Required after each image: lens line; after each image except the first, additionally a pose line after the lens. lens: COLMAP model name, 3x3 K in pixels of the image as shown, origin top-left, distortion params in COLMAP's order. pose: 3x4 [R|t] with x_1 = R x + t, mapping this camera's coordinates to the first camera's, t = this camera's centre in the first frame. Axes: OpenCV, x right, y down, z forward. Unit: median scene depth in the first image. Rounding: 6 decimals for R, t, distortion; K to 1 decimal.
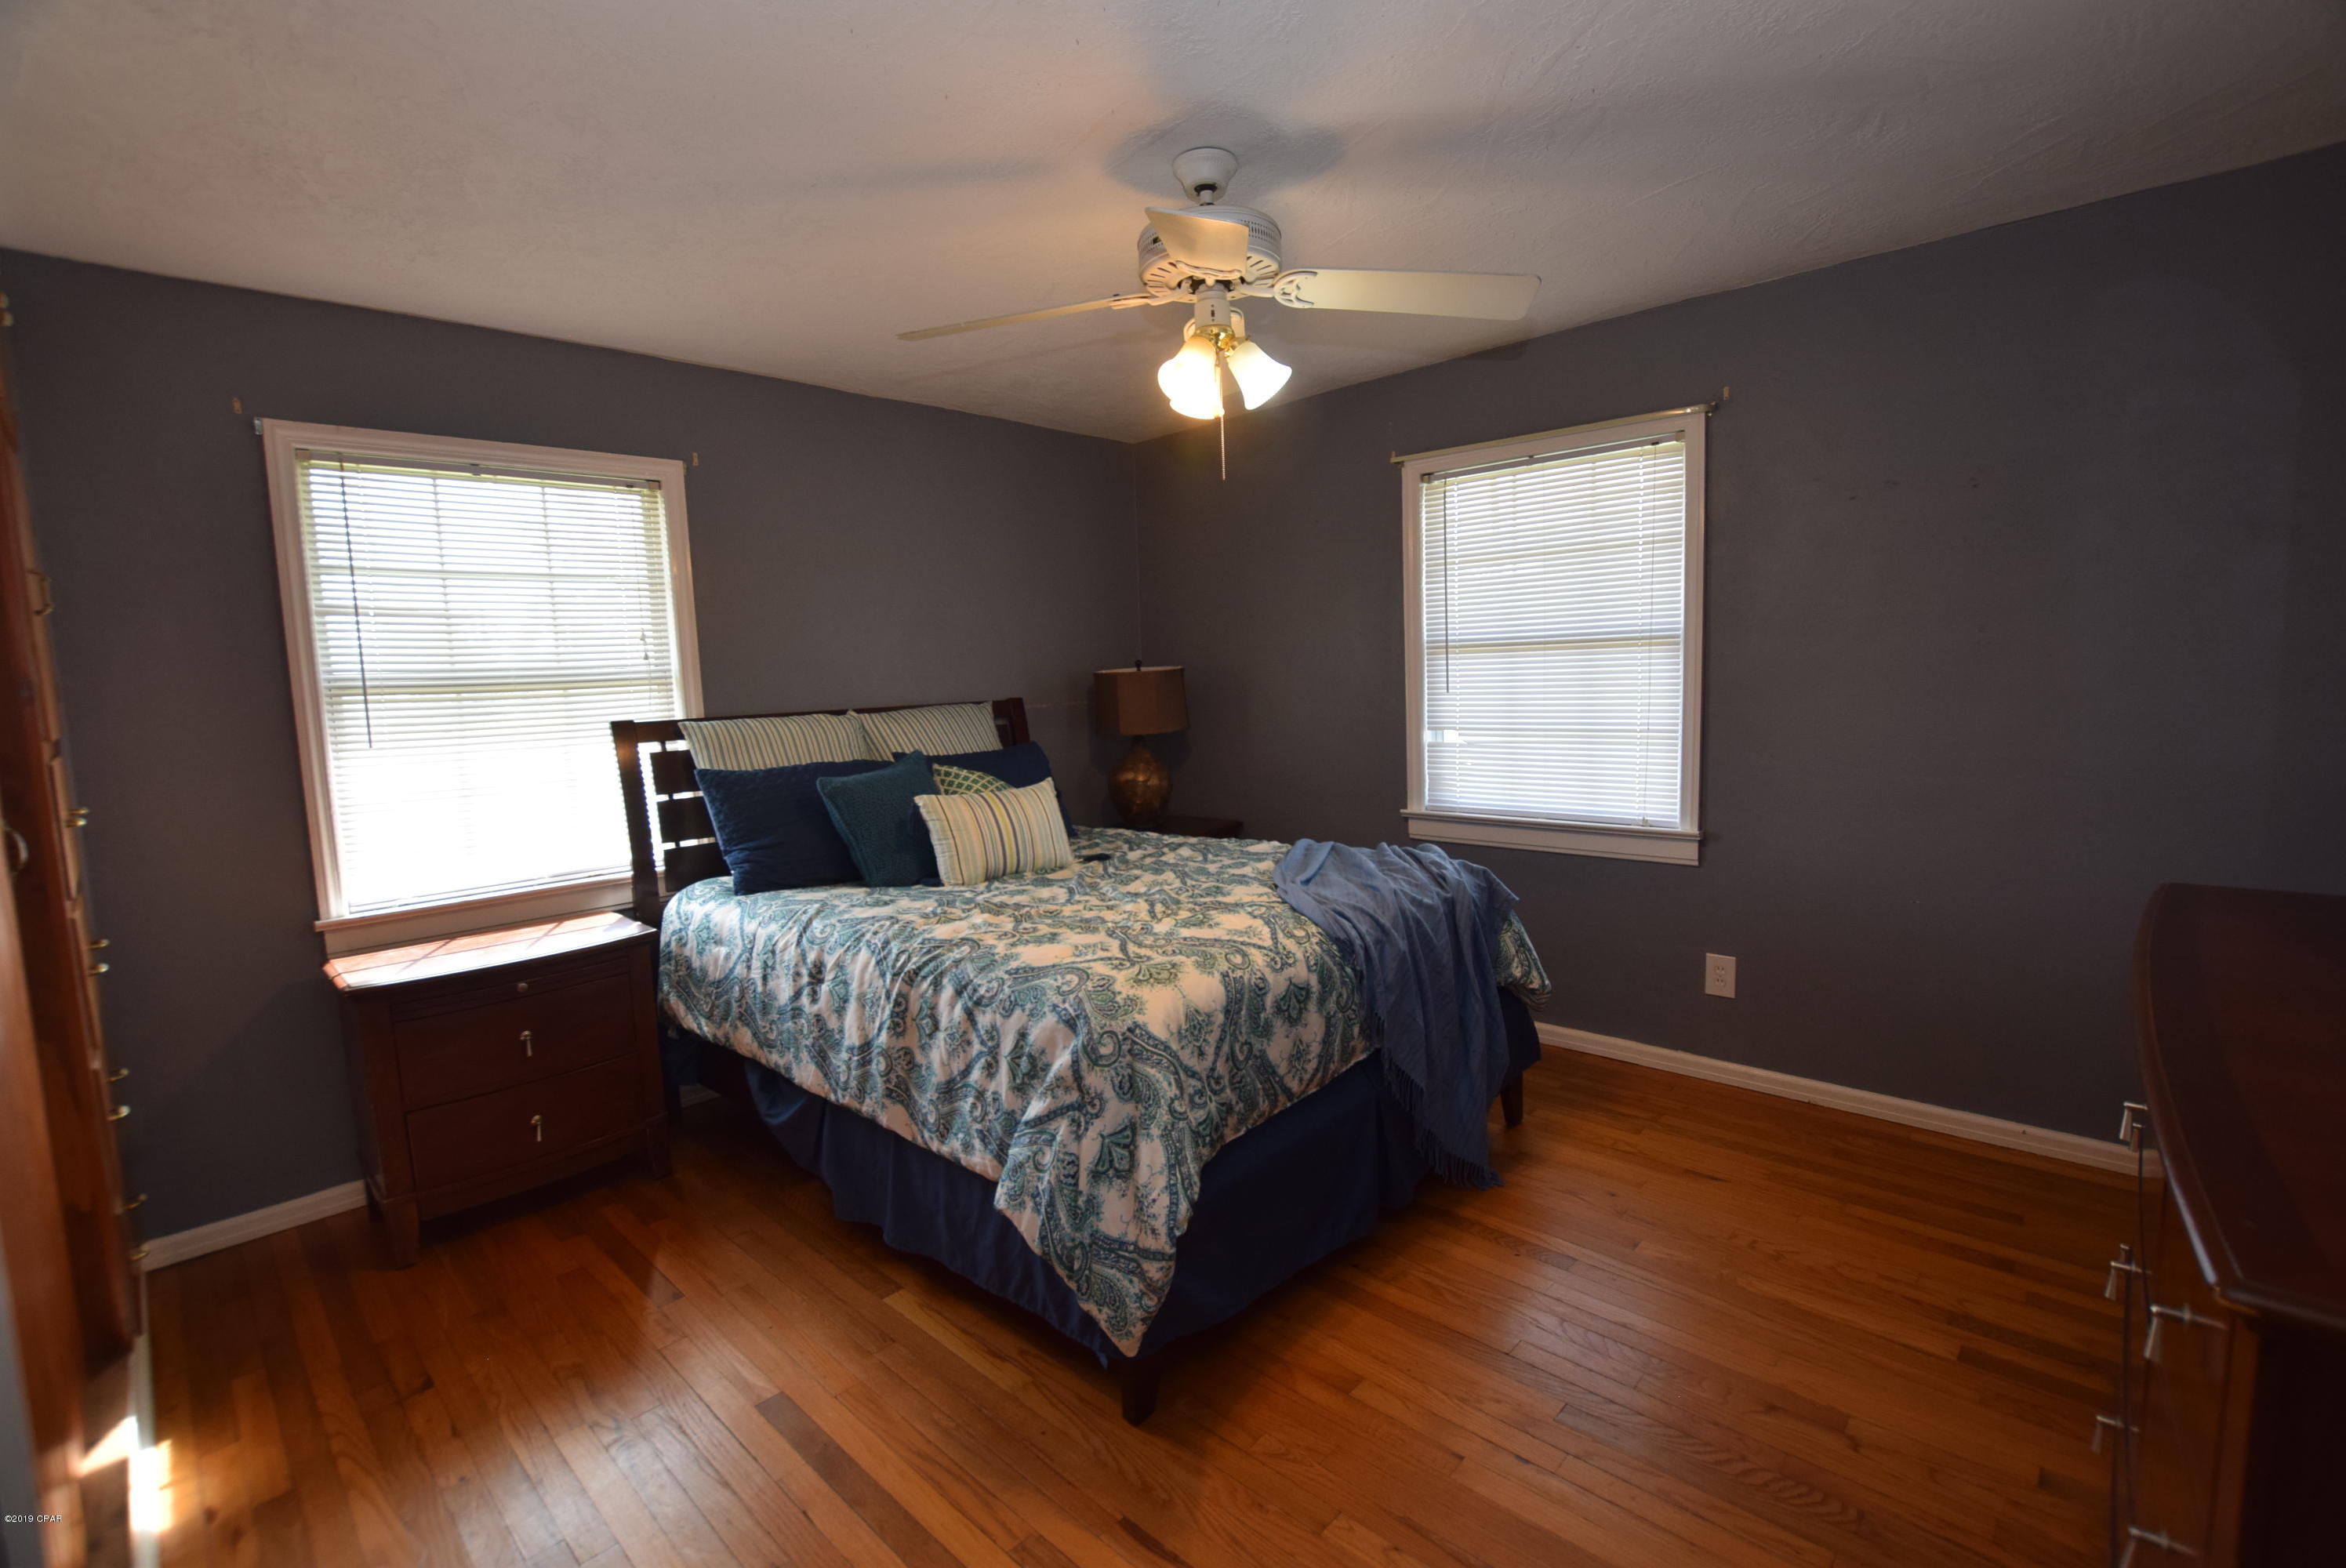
lens RADIAL K [[1037.6, 0, 1183.8], [0, 1037.6, 784.8], [0, 0, 1]] dist [-0.035929, 0.005659]
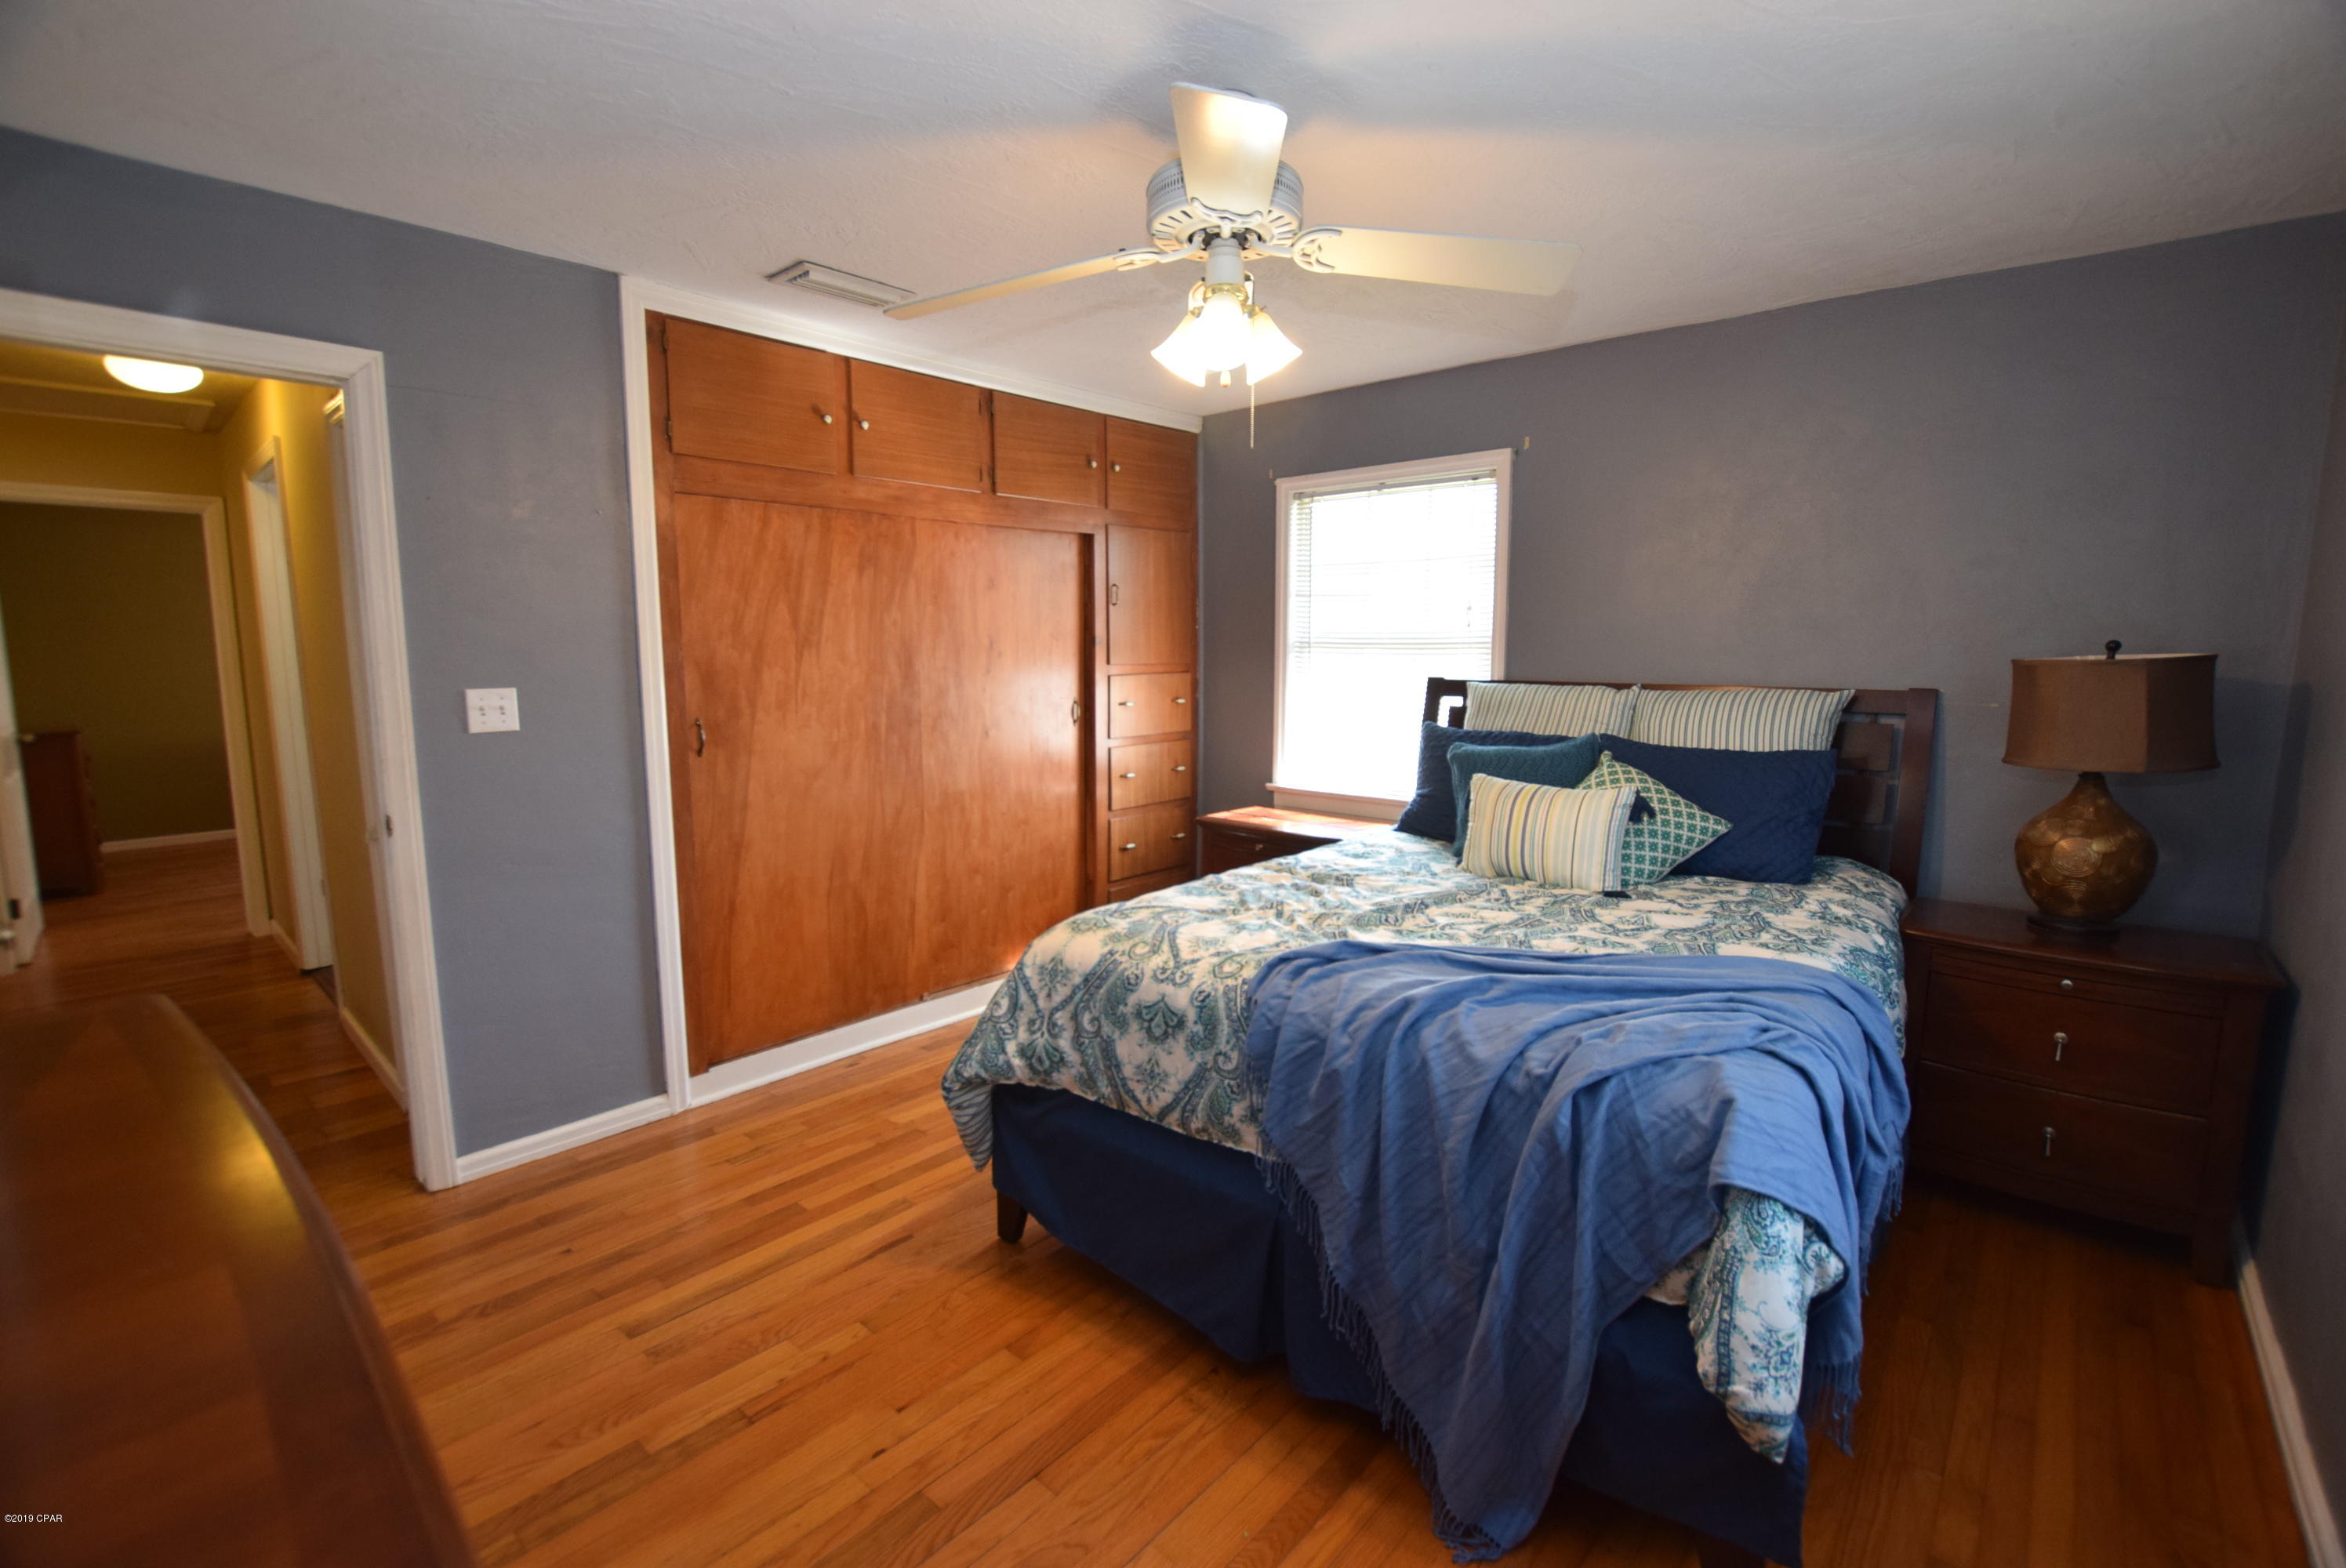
lens RADIAL K [[1037.6, 0, 1183.8], [0, 1037.6, 784.8], [0, 0, 1]] dist [-0.035929, 0.005659]
pose [[0.031647, 0.168305, -0.985227, 0.970966], [-0.109282, 0.980394, 0.163969, -0.151304], [0.993507, 0.102478, 0.049419, 0.929892]]
